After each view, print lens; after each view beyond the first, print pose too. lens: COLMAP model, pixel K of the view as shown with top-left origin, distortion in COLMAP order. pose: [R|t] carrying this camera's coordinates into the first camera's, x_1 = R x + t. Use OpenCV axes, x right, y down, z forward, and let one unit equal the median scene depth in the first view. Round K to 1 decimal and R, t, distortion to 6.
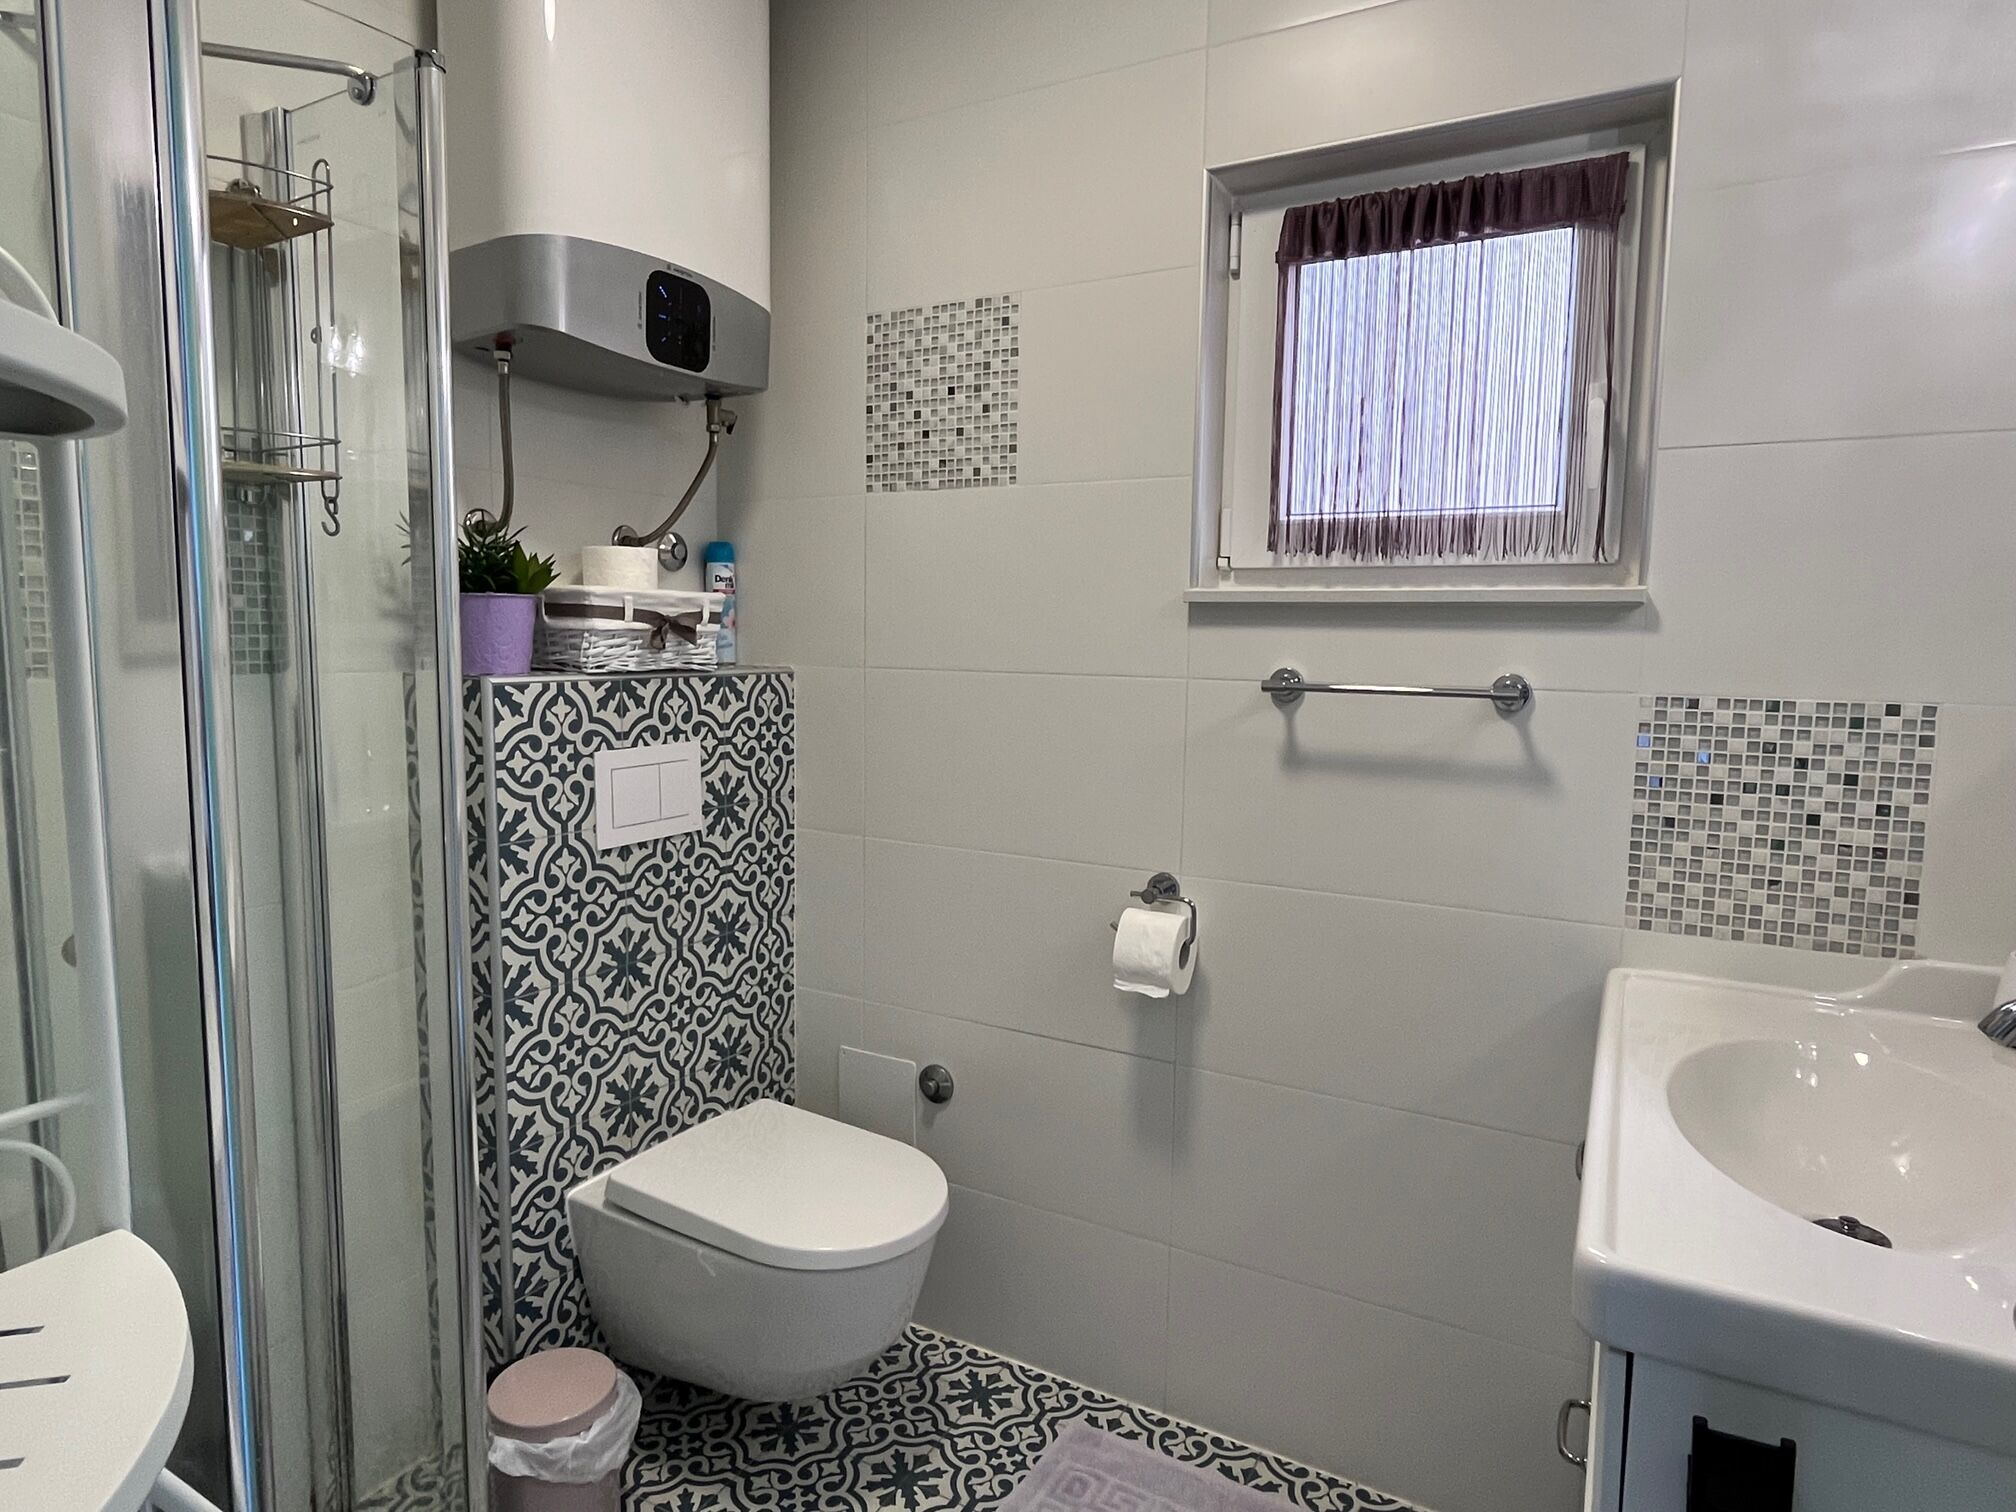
lens RADIAL K [[1216.2, 0, 1008.0], [0, 1216.2, 756.0], [0, 0, 1]] dist [0.002497, 0.001579]
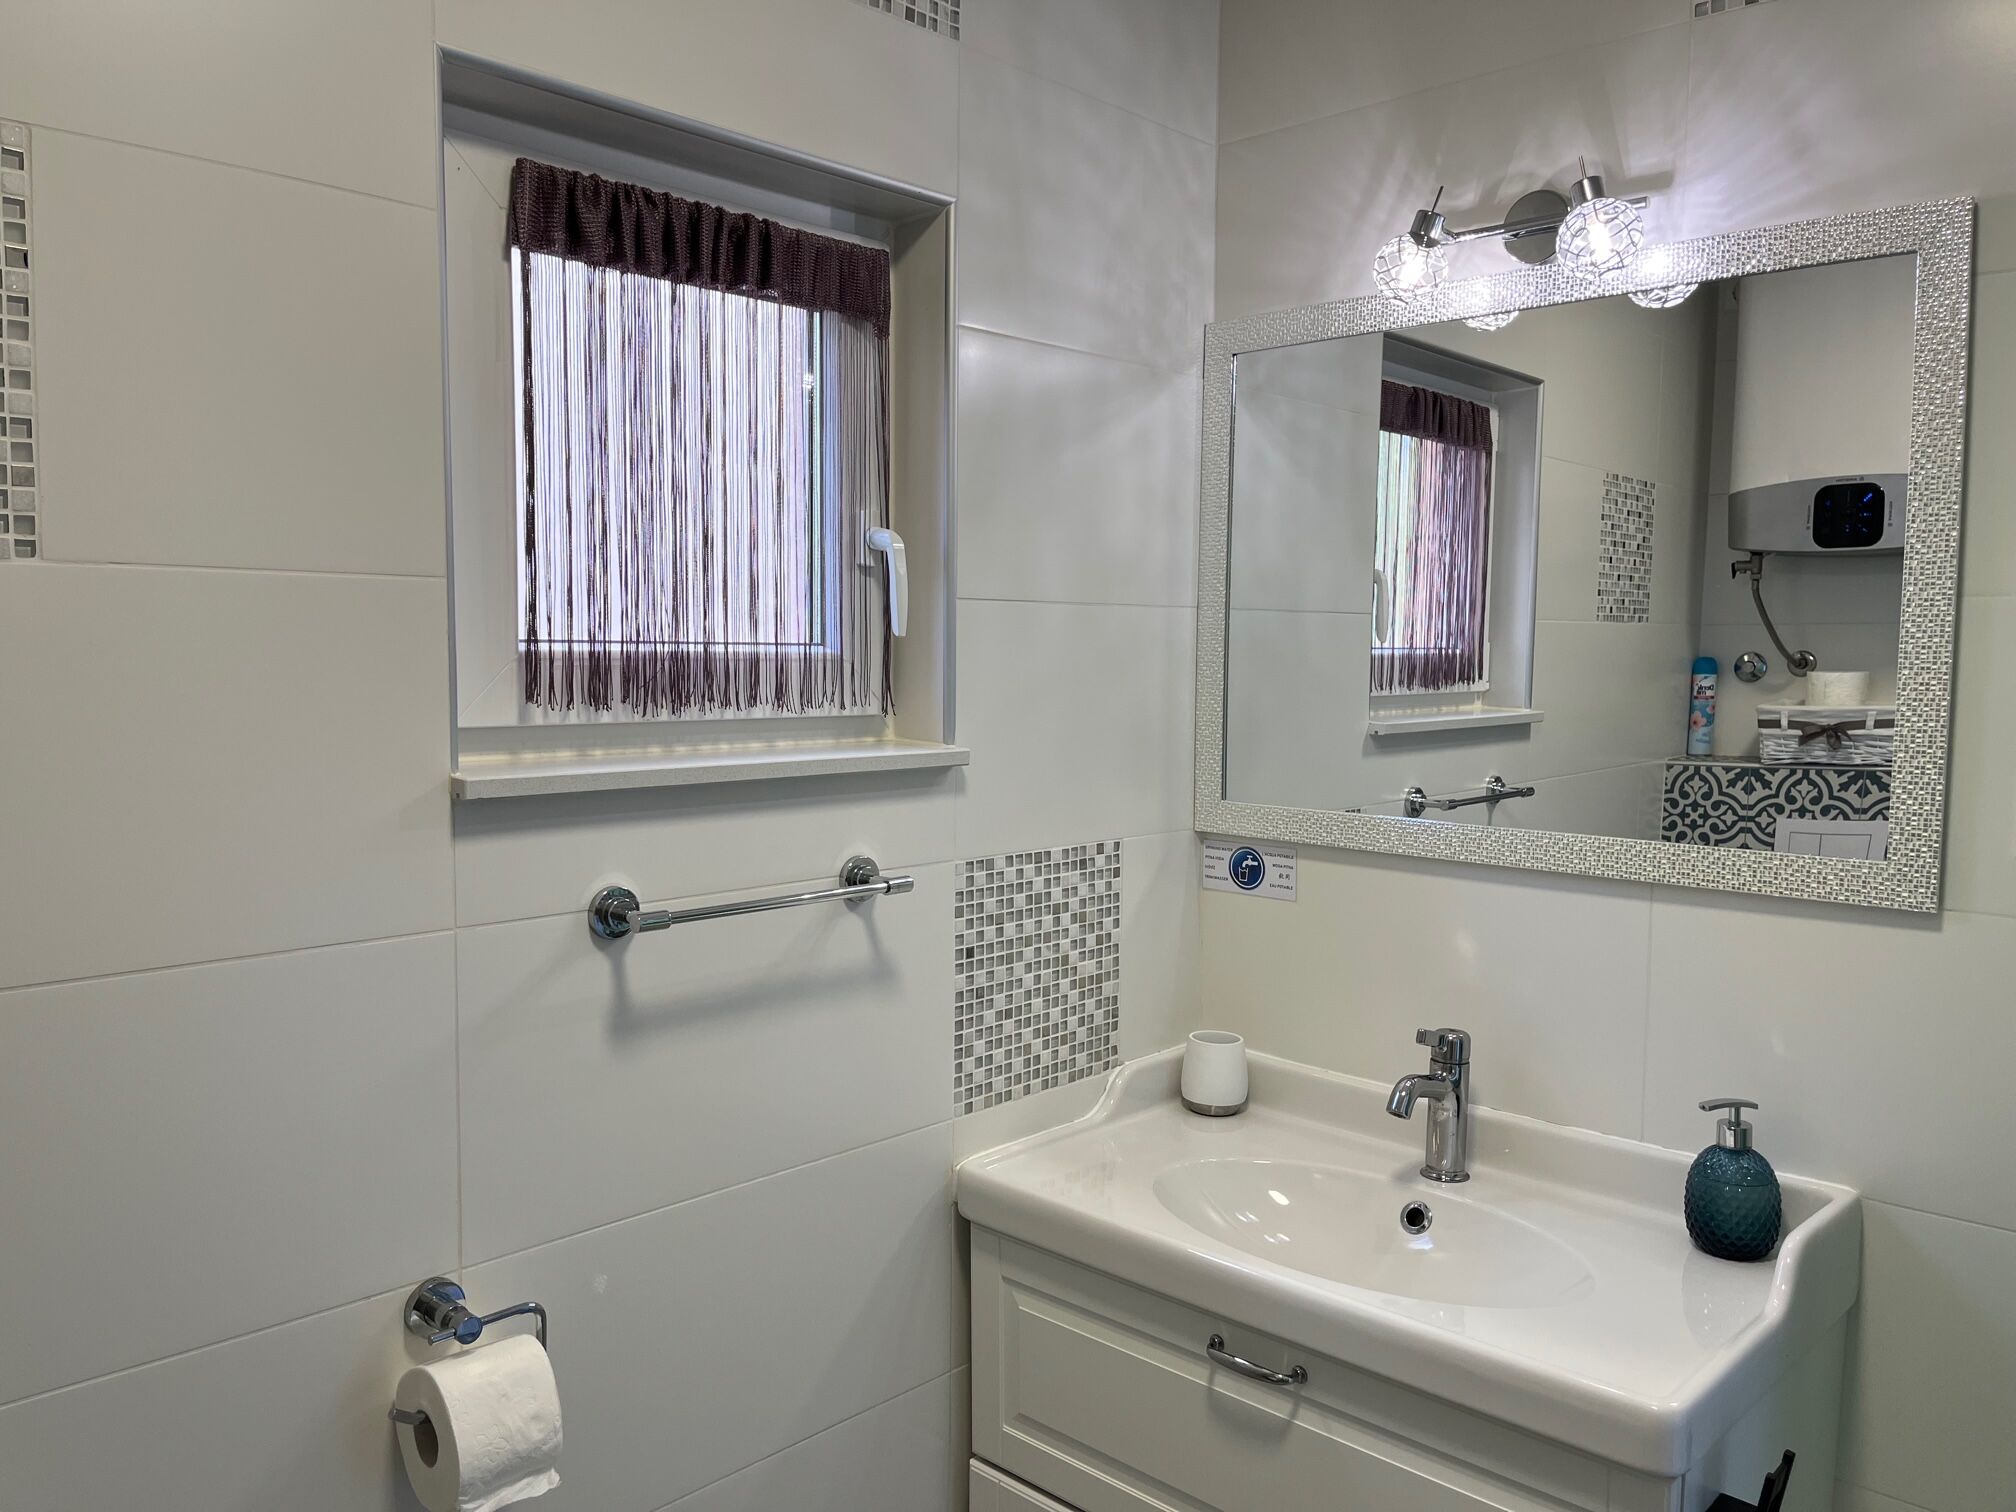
lens RADIAL K [[1572.7, 0, 1008.3], [0, 1572.7, 766.2], [0, 0, 1]] dist [0.106117, -0.136279]
pose [[0.223002, -0.087972, 0.970840, -0.623519], [0.094977, 0.993142, 0.068177, -0.201718], [-0.970180, 0.077004, 0.229828, 0.693621]]
